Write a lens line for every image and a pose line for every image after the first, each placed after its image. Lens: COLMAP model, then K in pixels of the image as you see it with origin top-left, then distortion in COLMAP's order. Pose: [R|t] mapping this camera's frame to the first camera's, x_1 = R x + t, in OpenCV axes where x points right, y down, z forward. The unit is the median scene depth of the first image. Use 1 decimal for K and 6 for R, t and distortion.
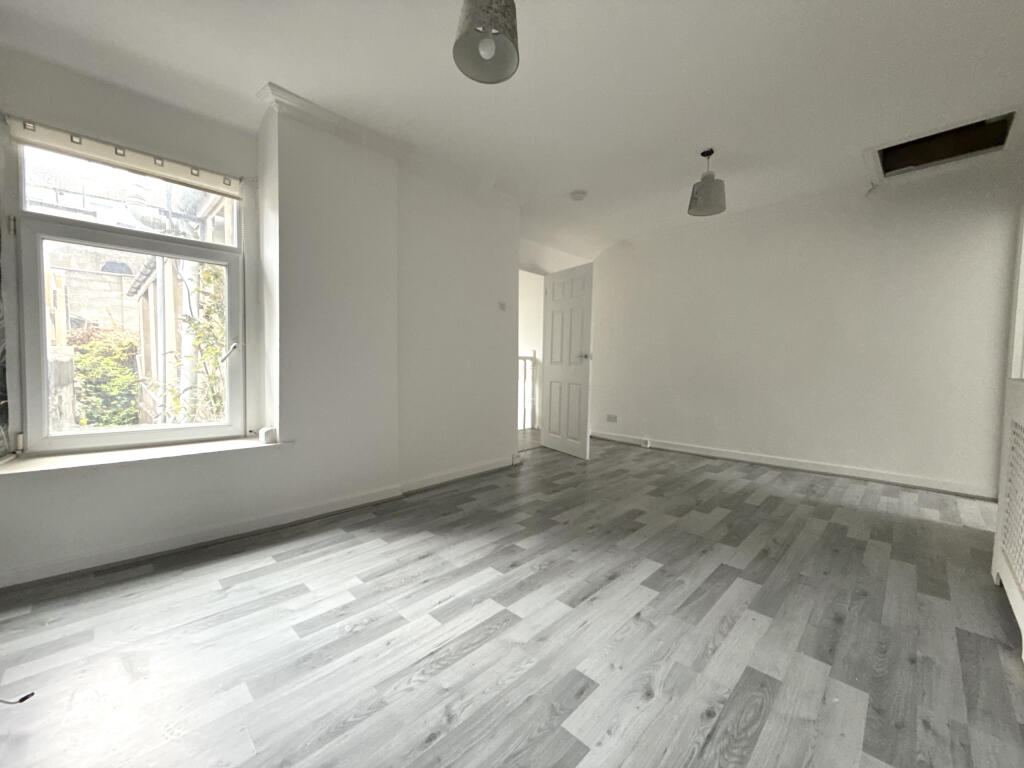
lens RADIAL K [[409.0, 0, 513.3], [0, 409.0, 382.4], [0, 0, 1]] dist [-0.002305, -0.000083]
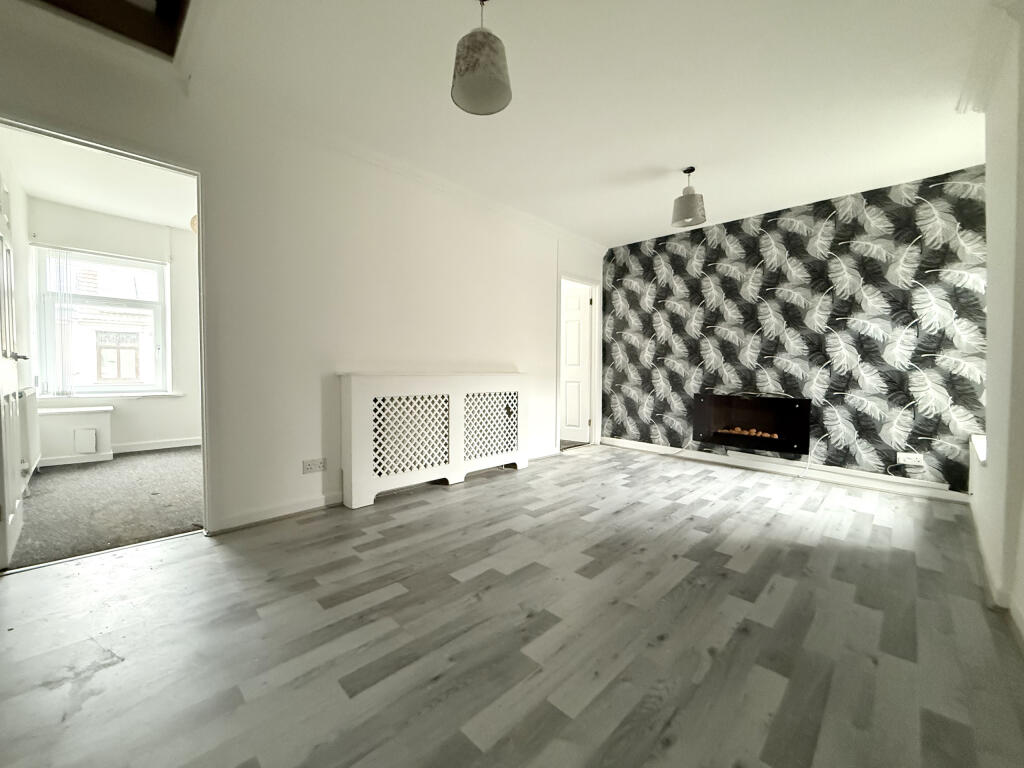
lens RADIAL K [[409.0, 0, 513.0], [0, 409.0, 379.7], [0, 0, 1]] dist [-0.002305, -0.000083]
pose [[-0.999742, -0.019457, -0.011743, 0.571455], [-0.020253, 0.997200, 0.071979, -0.088534], [0.010309, 0.072199, -0.997337, 2.153080]]
